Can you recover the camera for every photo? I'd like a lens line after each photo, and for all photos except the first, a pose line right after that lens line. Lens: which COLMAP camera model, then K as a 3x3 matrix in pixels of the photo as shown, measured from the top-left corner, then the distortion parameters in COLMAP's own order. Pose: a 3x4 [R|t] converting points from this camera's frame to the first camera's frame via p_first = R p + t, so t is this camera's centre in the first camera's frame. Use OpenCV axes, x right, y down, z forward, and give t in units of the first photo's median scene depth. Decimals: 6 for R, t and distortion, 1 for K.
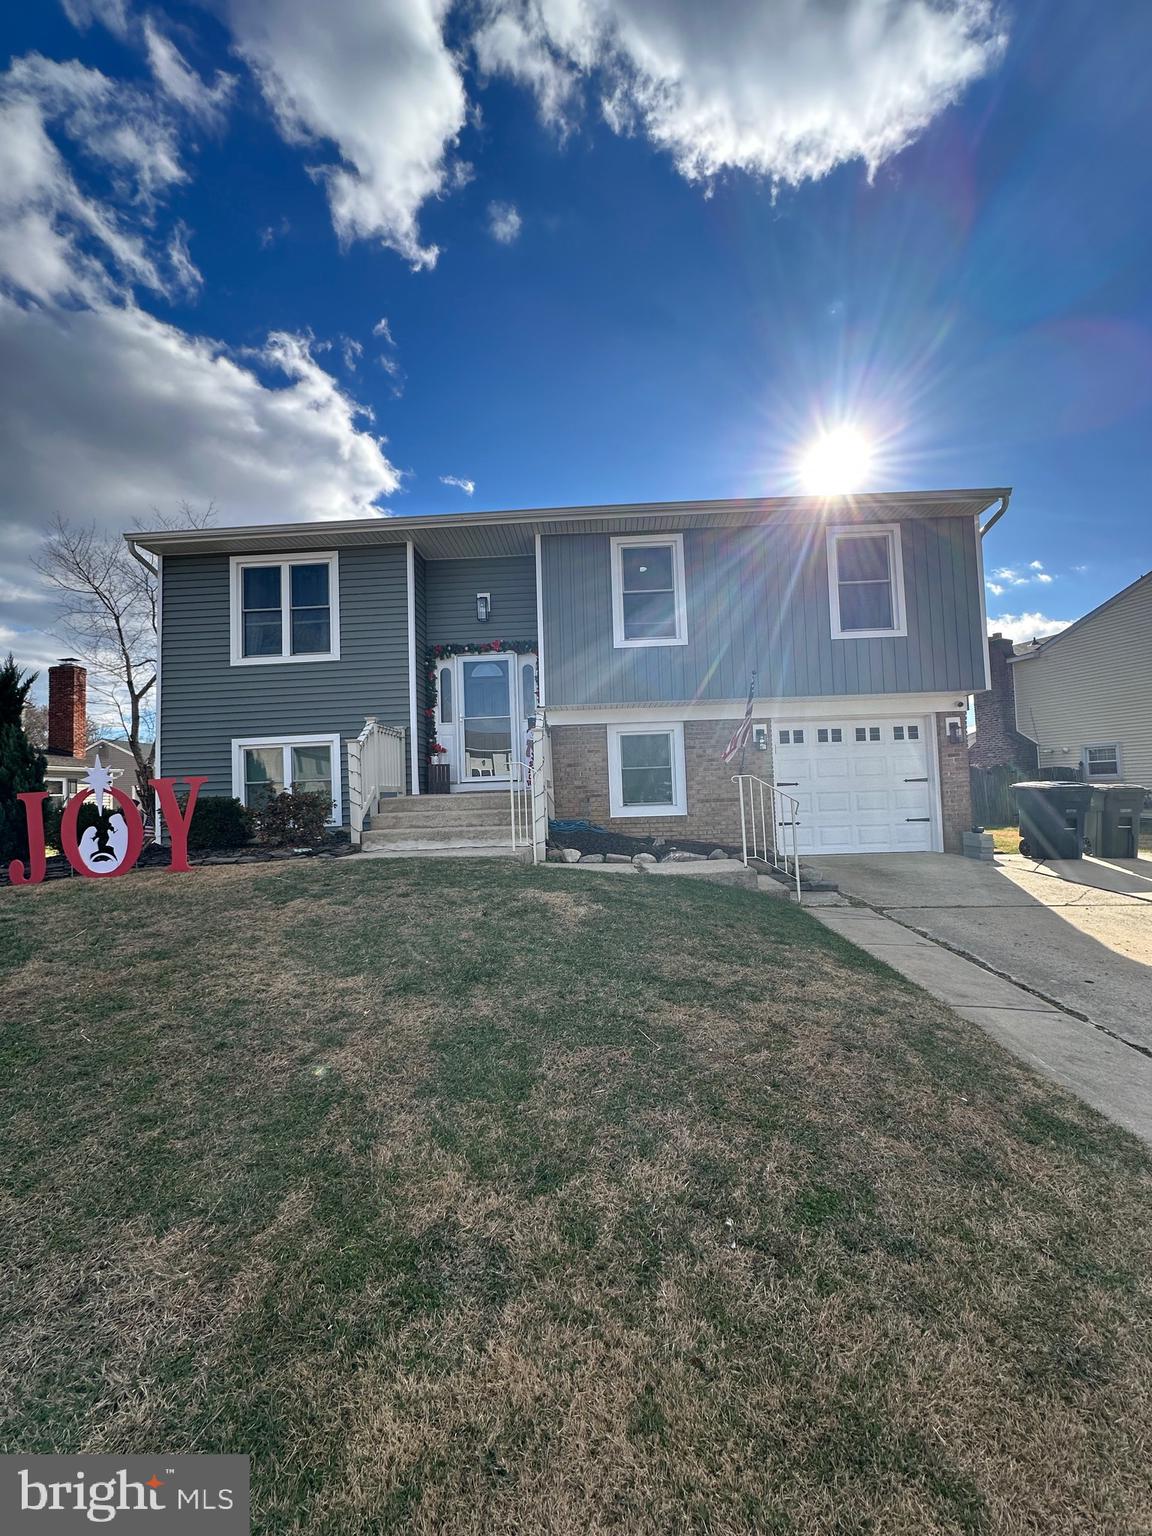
lens RADIAL K [[608.0, 0, 576.0], [0, 608.0, 768.0], [0, 0, 1]] dist [-0.003842, 0.000081]
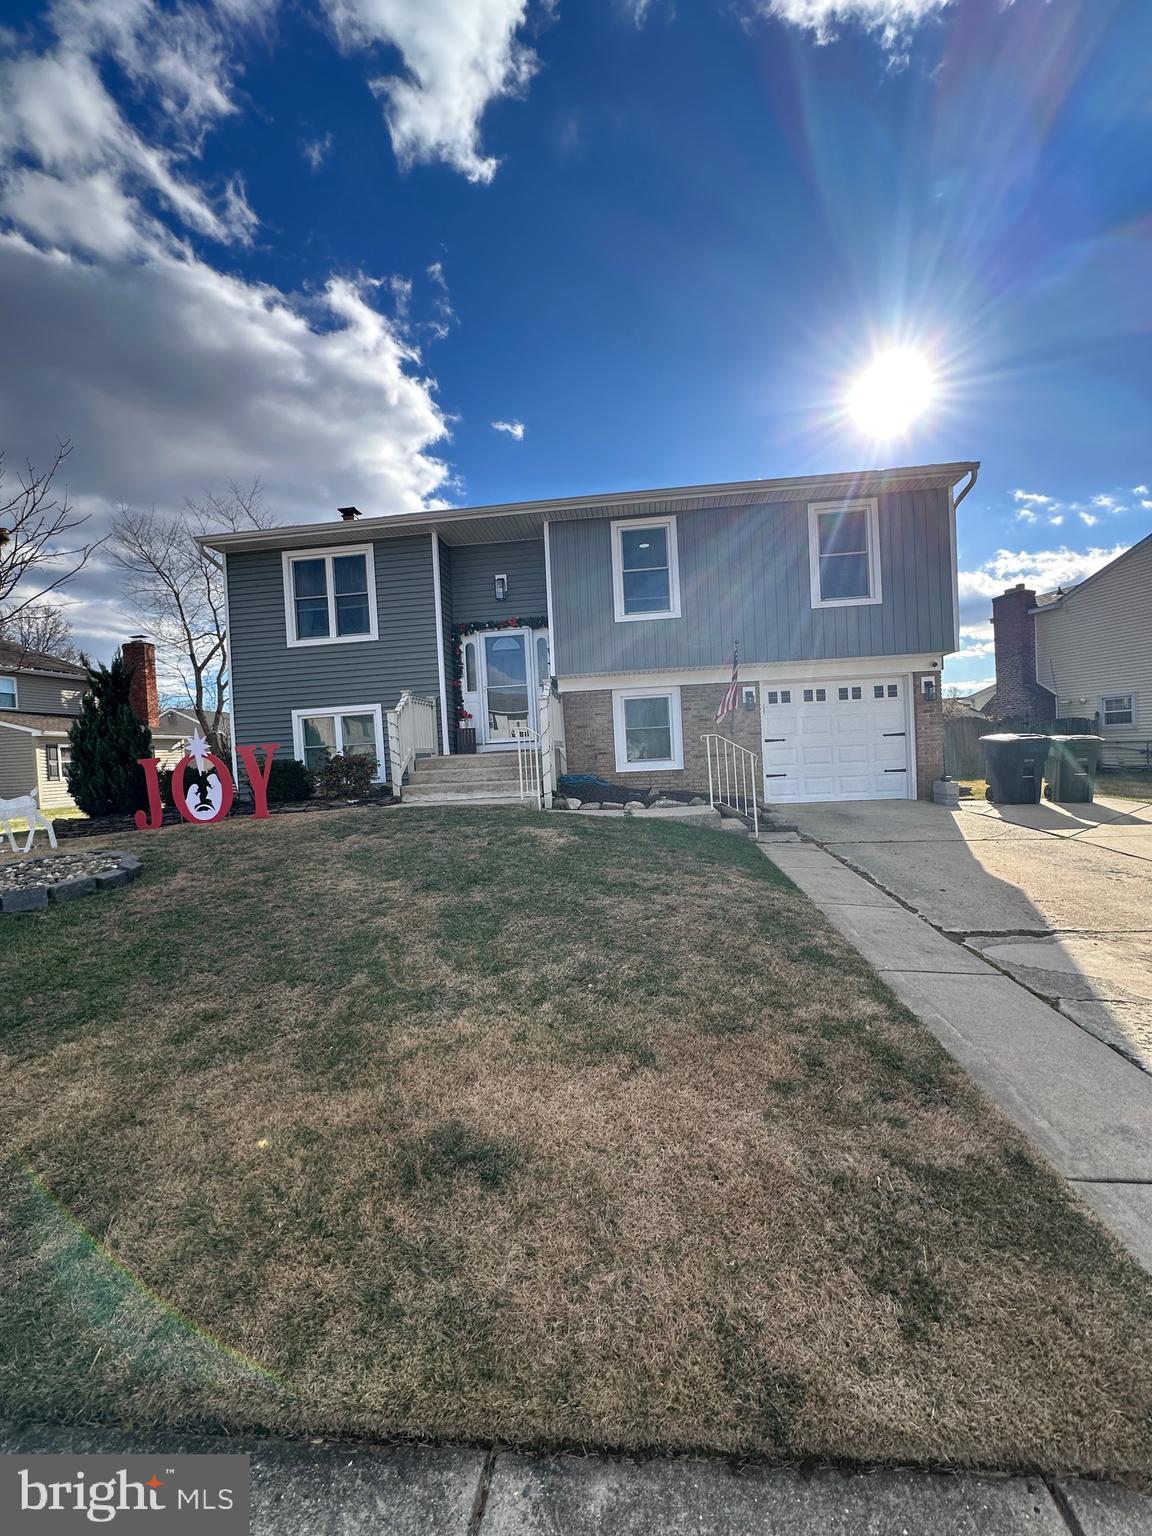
lens RADIAL K [[608.0, 0, 576.0], [0, 608.0, 768.0], [0, 0, 1]] dist [-0.003842, 0.000081]
pose [[0.997535, -0.014482, -0.068664, 0.073757], [0.019270, 0.997390, 0.069589, -0.008681], [0.067477, -0.070741, 0.995210, -0.169168]]
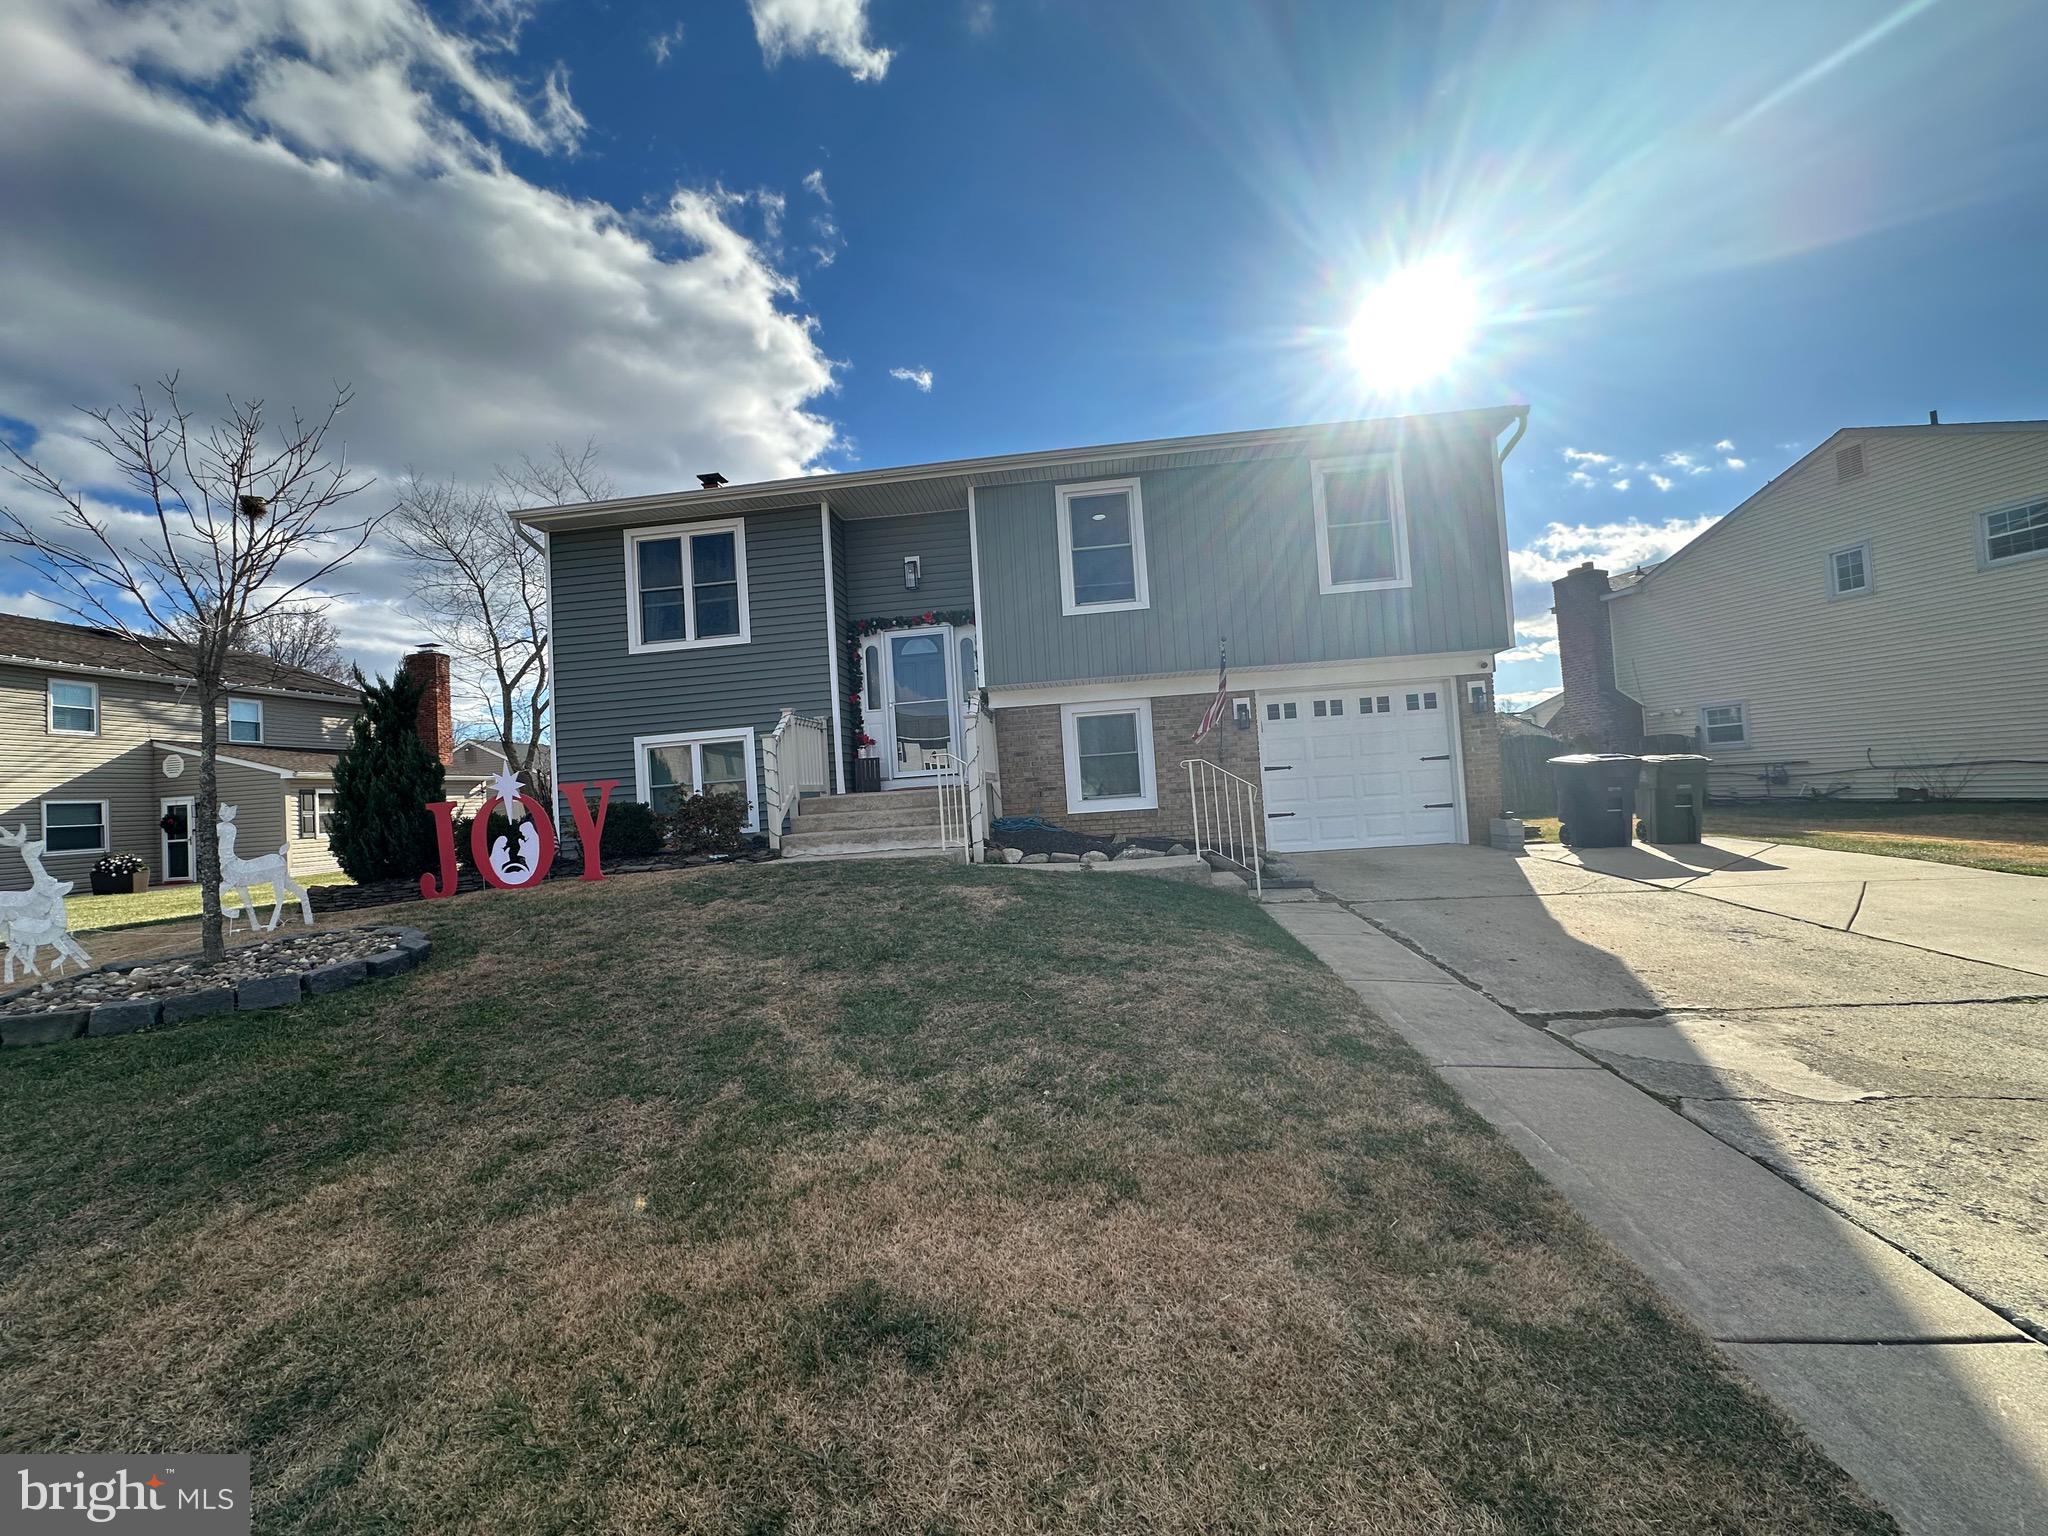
lens RADIAL K [[810.7, 0, 1020.1], [0, 810.7, 765.2], [0, 0, 1]] dist [-0.003842, 0.000081]
pose [[0.997900, -0.032659, -0.055939, 0.067865], [0.033271, 0.999396, 0.010038, -0.000274], [0.055577, -0.011878, 0.998384, -0.170084]]
